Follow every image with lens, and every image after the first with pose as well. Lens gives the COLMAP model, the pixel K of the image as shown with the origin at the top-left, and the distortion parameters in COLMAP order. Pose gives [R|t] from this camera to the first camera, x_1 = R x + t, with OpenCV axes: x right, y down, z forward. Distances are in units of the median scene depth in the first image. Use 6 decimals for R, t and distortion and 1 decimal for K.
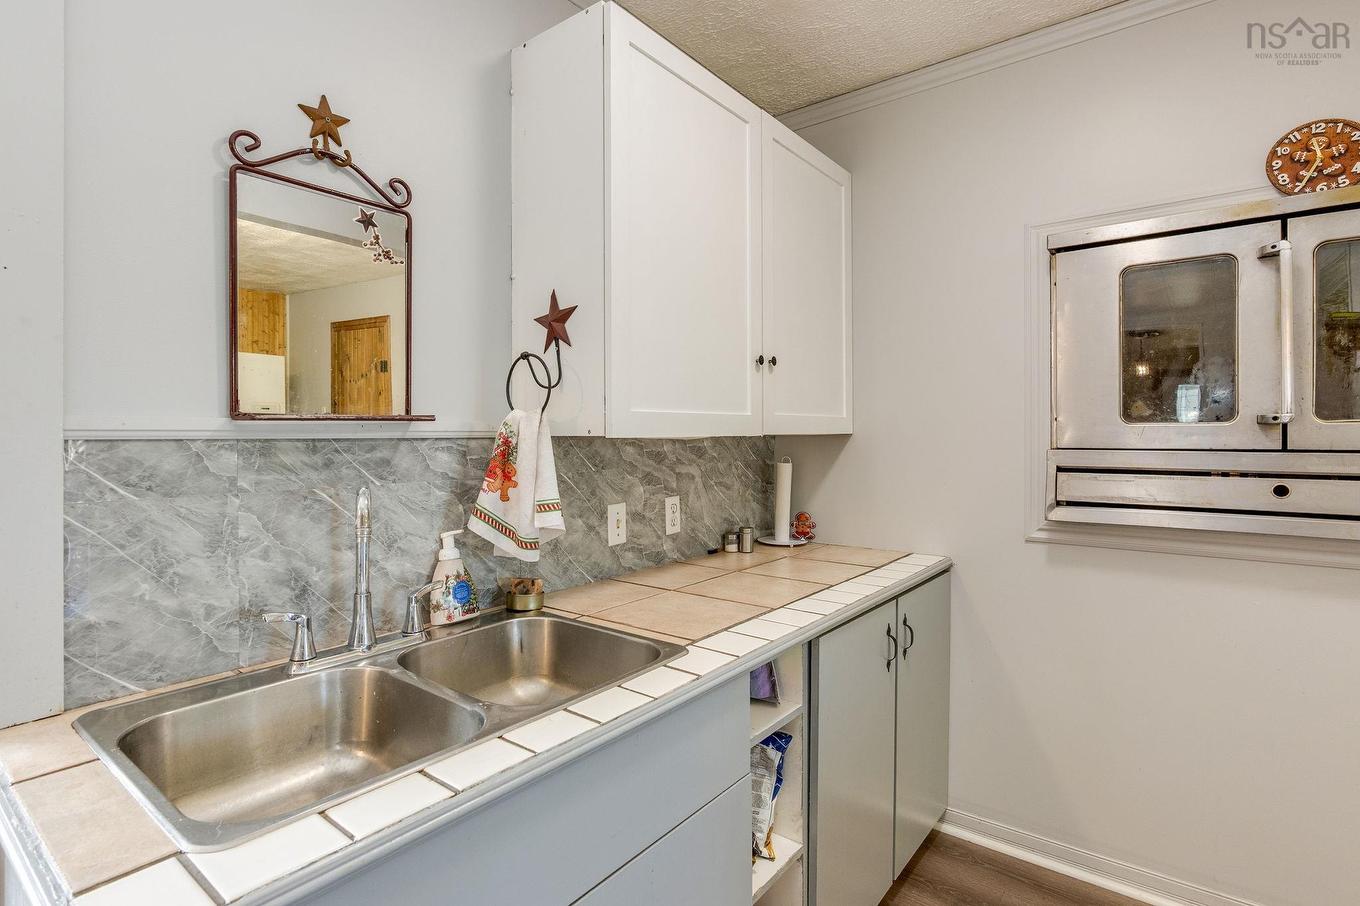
lens RADIAL K [[674.2, 0, 683.2], [0, 674.2, 433.6], [0, 0, 1]] dist [-0.004620, -0.000293]
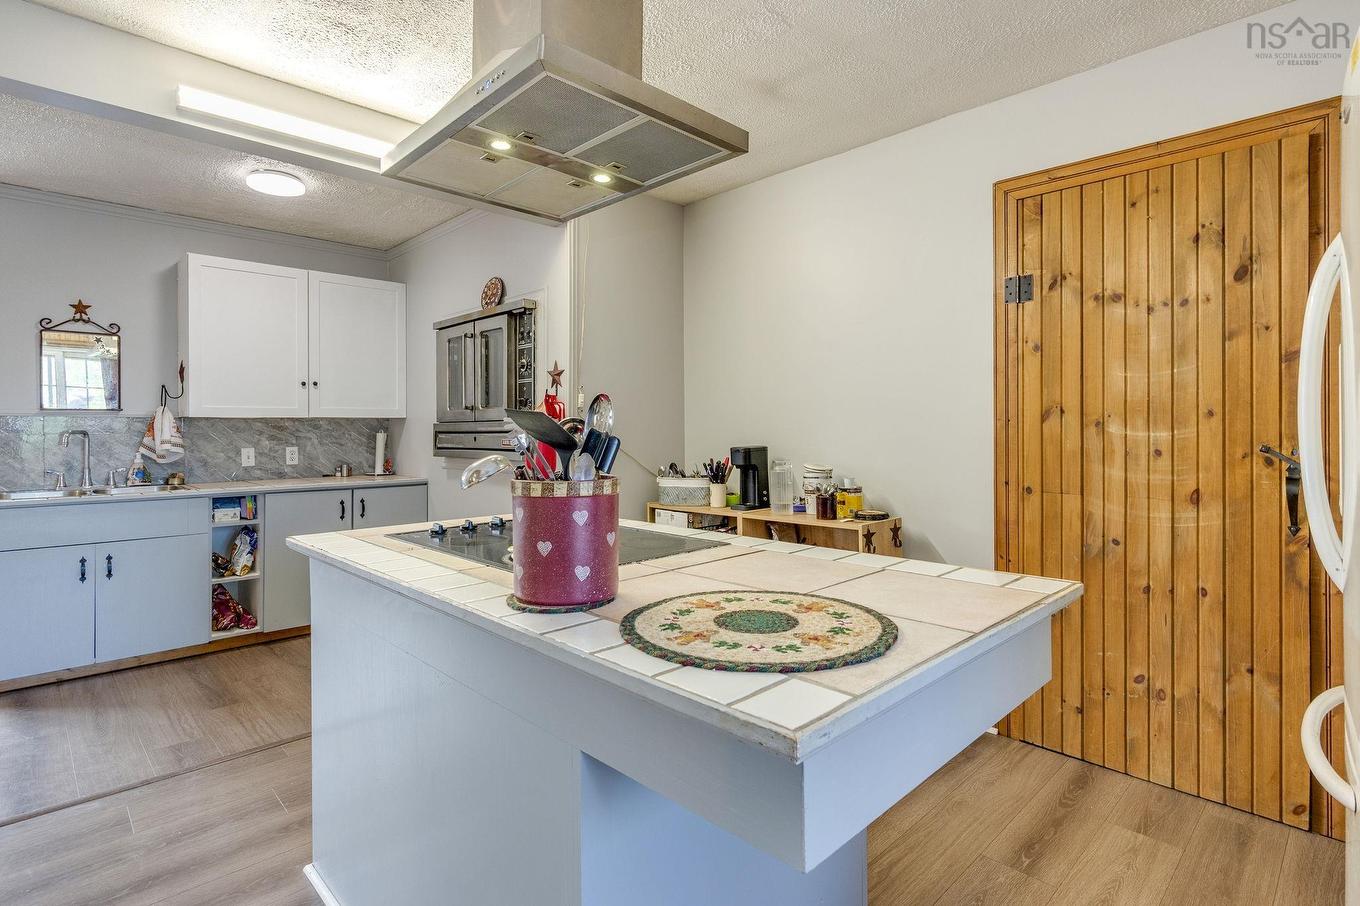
lens RADIAL K [[674.2, 0, 683.2], [0, 674.2, 433.6], [0, 0, 1]] dist [-0.004620, -0.000293]
pose [[0.991774, -0.002935, -0.127970, 1.869288], [0.003805, 0.999971, 0.006557, 0.053436], [0.127947, -0.006990, 0.991756, -1.195359]]
